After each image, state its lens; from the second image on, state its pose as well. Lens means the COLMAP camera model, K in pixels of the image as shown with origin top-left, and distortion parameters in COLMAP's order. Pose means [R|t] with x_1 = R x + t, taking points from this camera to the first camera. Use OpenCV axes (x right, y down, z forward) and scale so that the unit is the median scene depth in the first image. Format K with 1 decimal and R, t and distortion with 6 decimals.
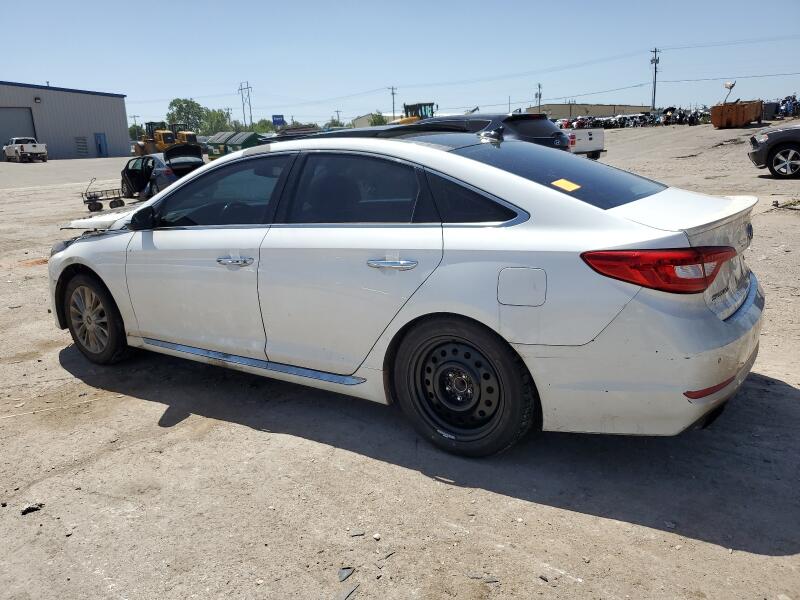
lens RADIAL K [[616.8, 0, 400.0], [0, 616.8, 300.0], [0, 0, 1]] dist [0.026869, 0.004614]
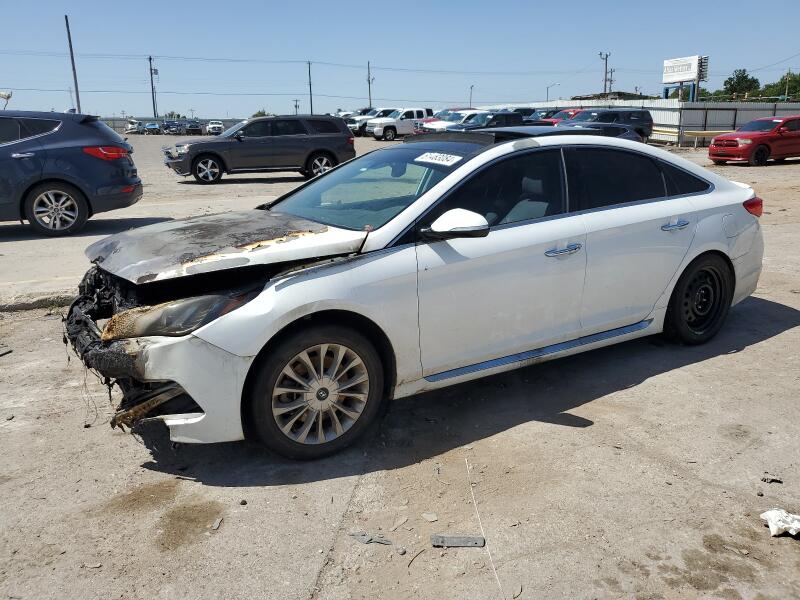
lens RADIAL K [[606.2, 0, 400.0], [0, 606.2, 300.0], [0, 0, 1]] dist [0.017185, -0.000779]
pose [[0.456778, -0.200400, 0.866714, -1.048143], [0.213485, 0.970518, 0.111890, -0.126505], [-0.863584, 0.133922, 0.486094, 0.614664]]
